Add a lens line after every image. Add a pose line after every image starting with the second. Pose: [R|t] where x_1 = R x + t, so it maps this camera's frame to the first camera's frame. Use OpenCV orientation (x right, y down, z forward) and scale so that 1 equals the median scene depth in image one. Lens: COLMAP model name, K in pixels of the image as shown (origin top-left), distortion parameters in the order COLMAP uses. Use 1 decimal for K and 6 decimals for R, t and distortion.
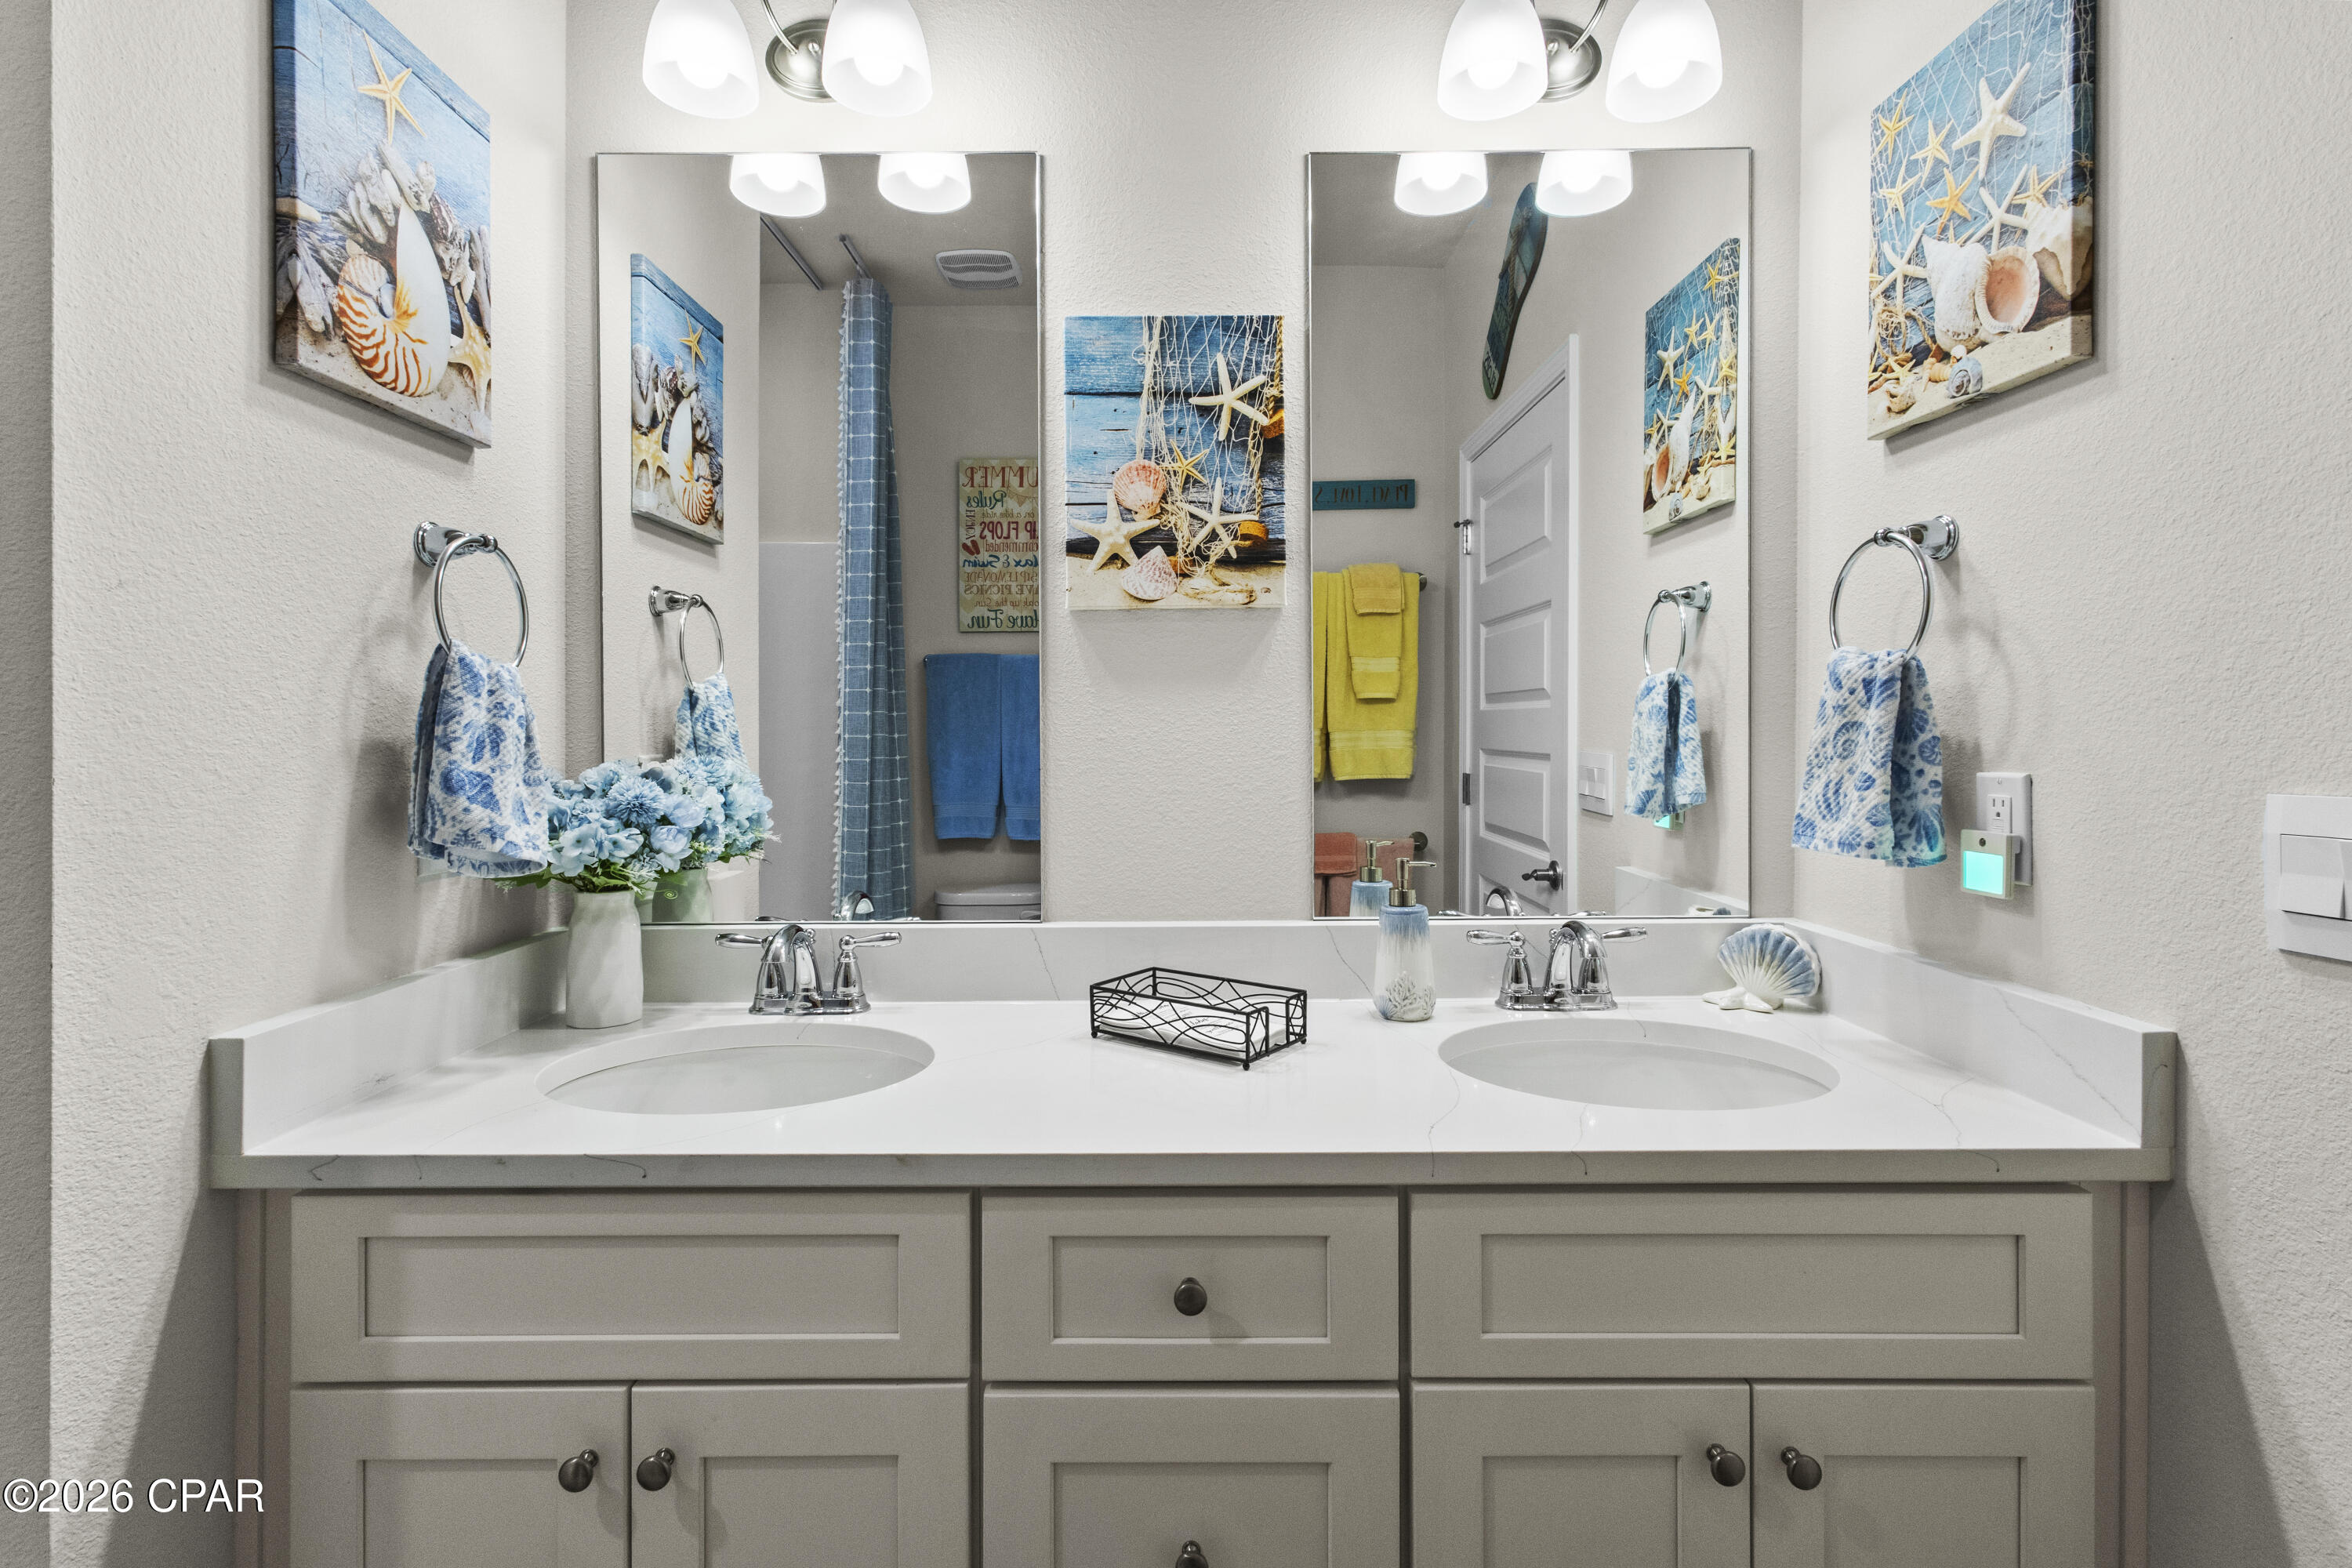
lens RADIAL K [[1111.2, 0, 1158.7], [0, 1111.2, 739.6], [0, 0, 1]] dist [0.008181, 0.001438]
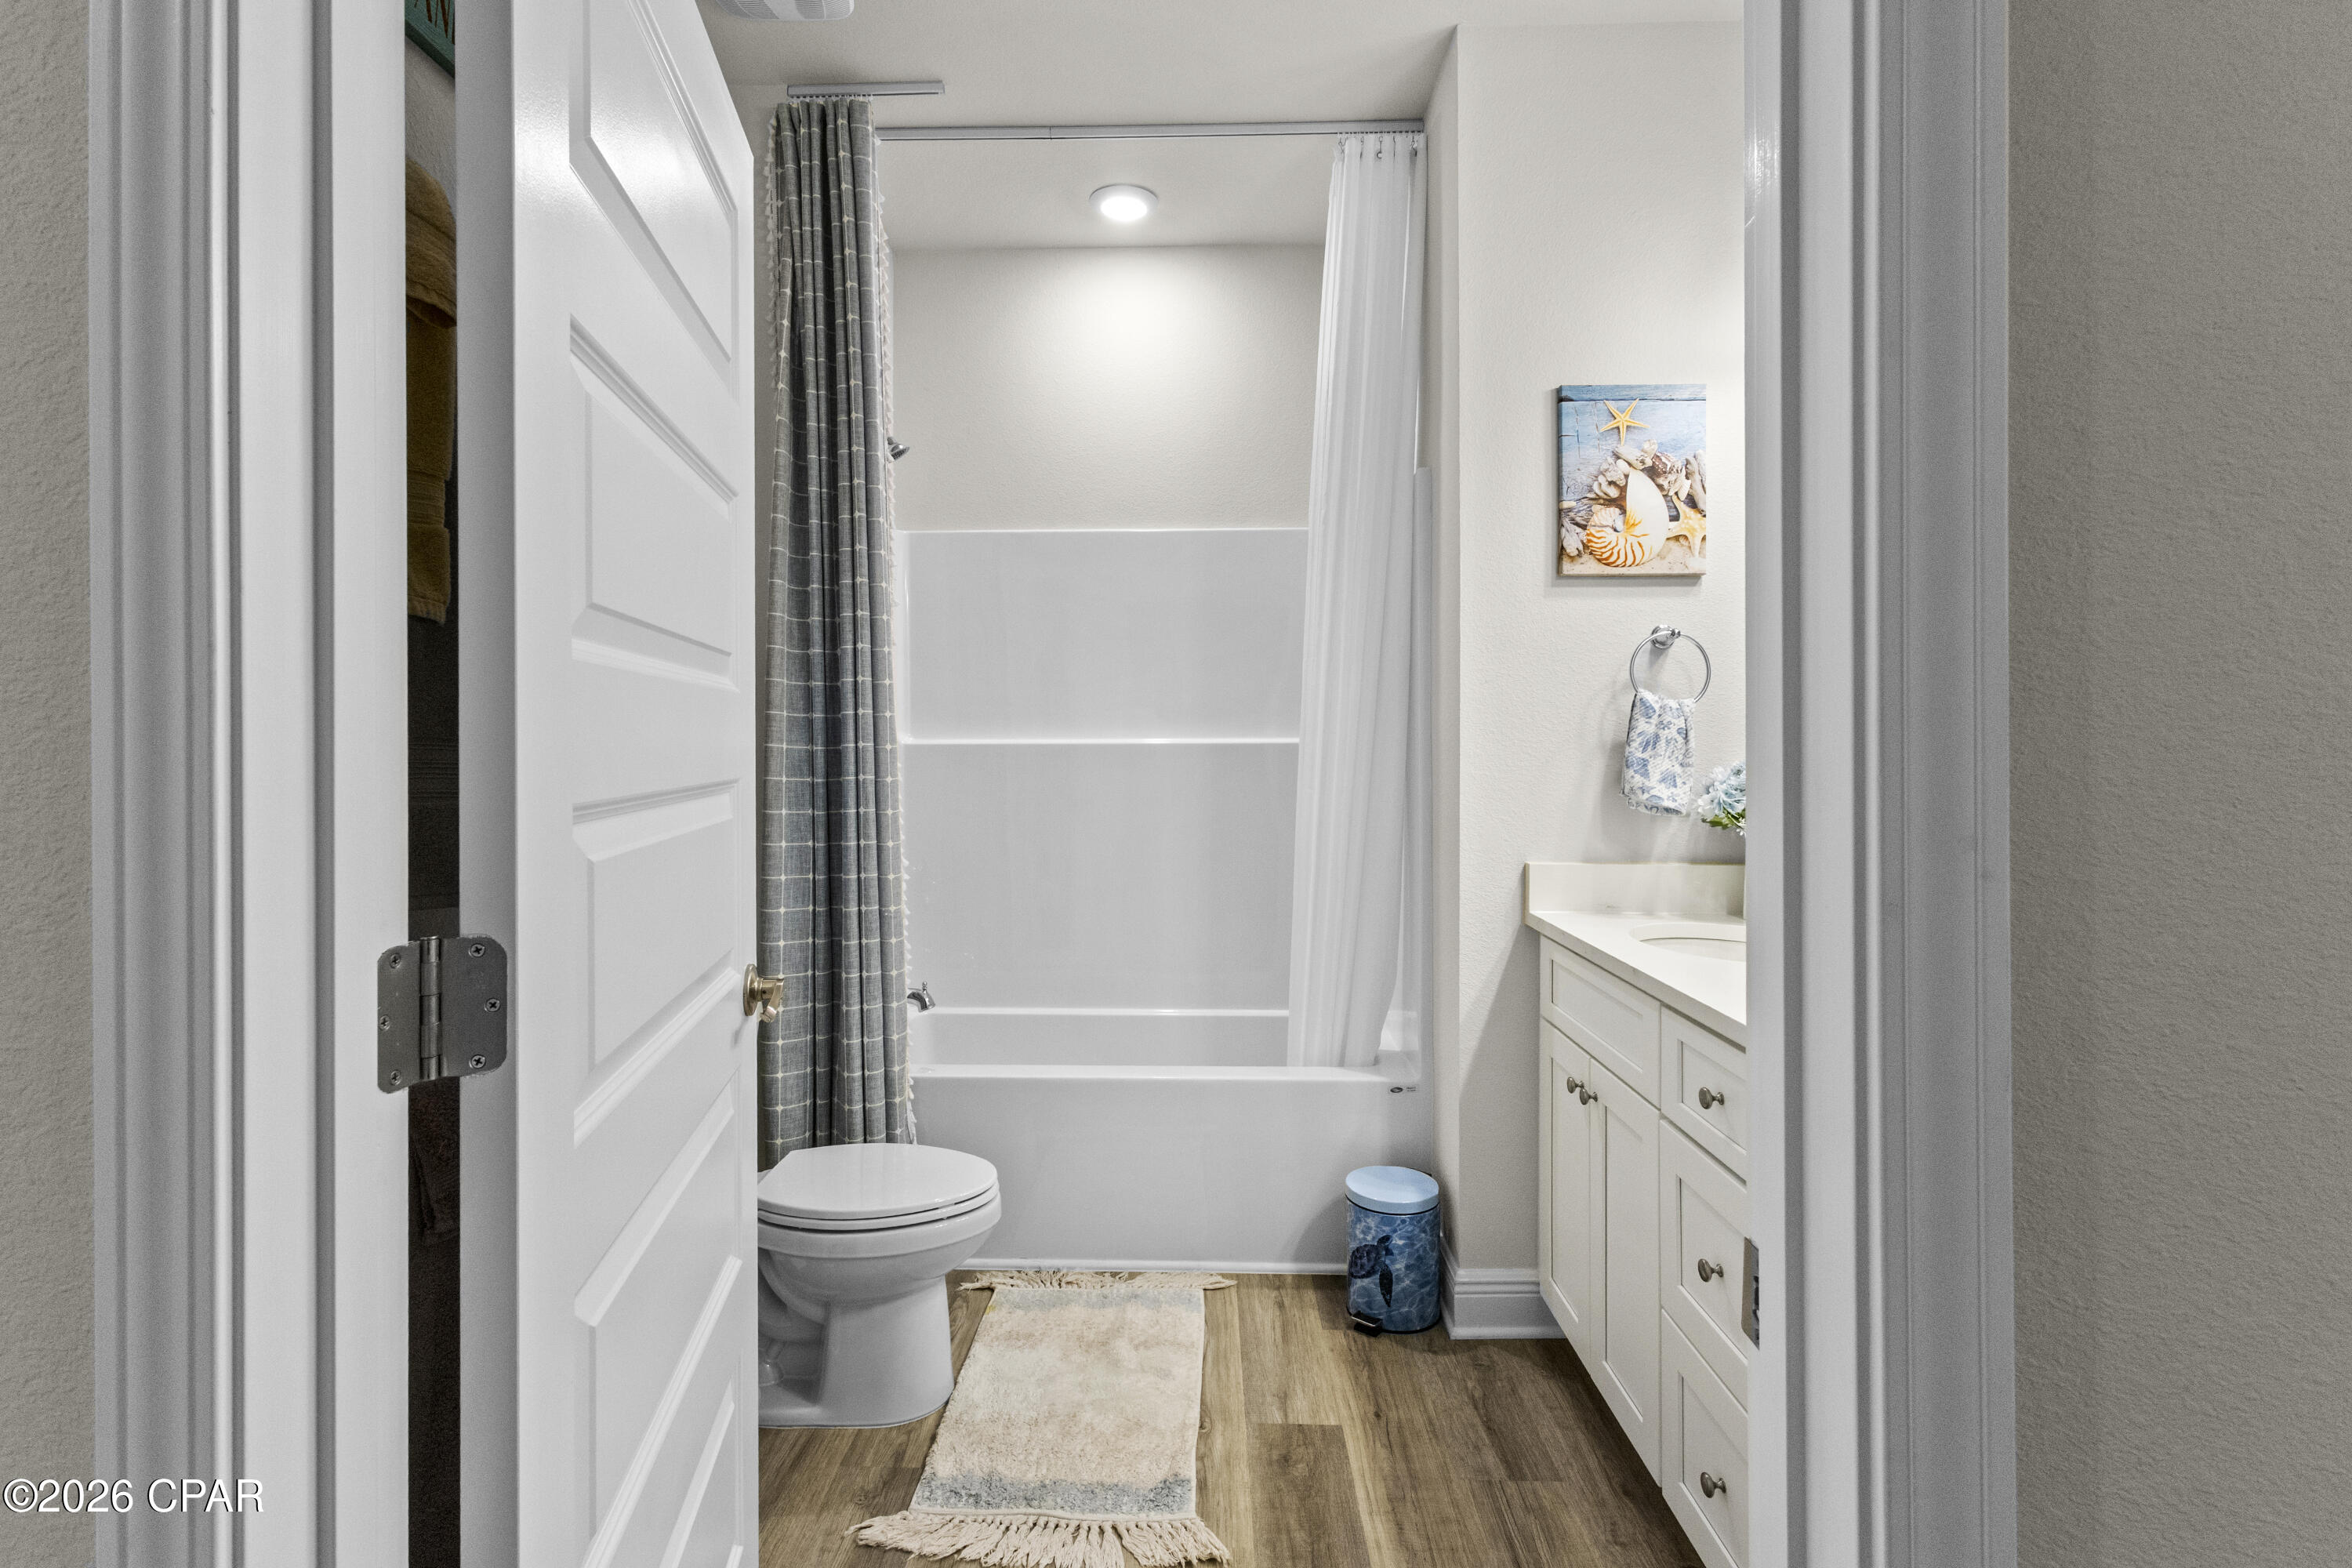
lens RADIAL K [[1111.2, 0, 1176.0], [0, 1111.2, 761.3], [0, 0, 1]] dist [0.008181, 0.001438]
pose [[-0.020479, 0.016606, -0.999652, 1.338754], [-0.004700, 0.999849, 0.016705, 0.007053], [0.999779, 0.005041, -0.020398, 0.238905]]
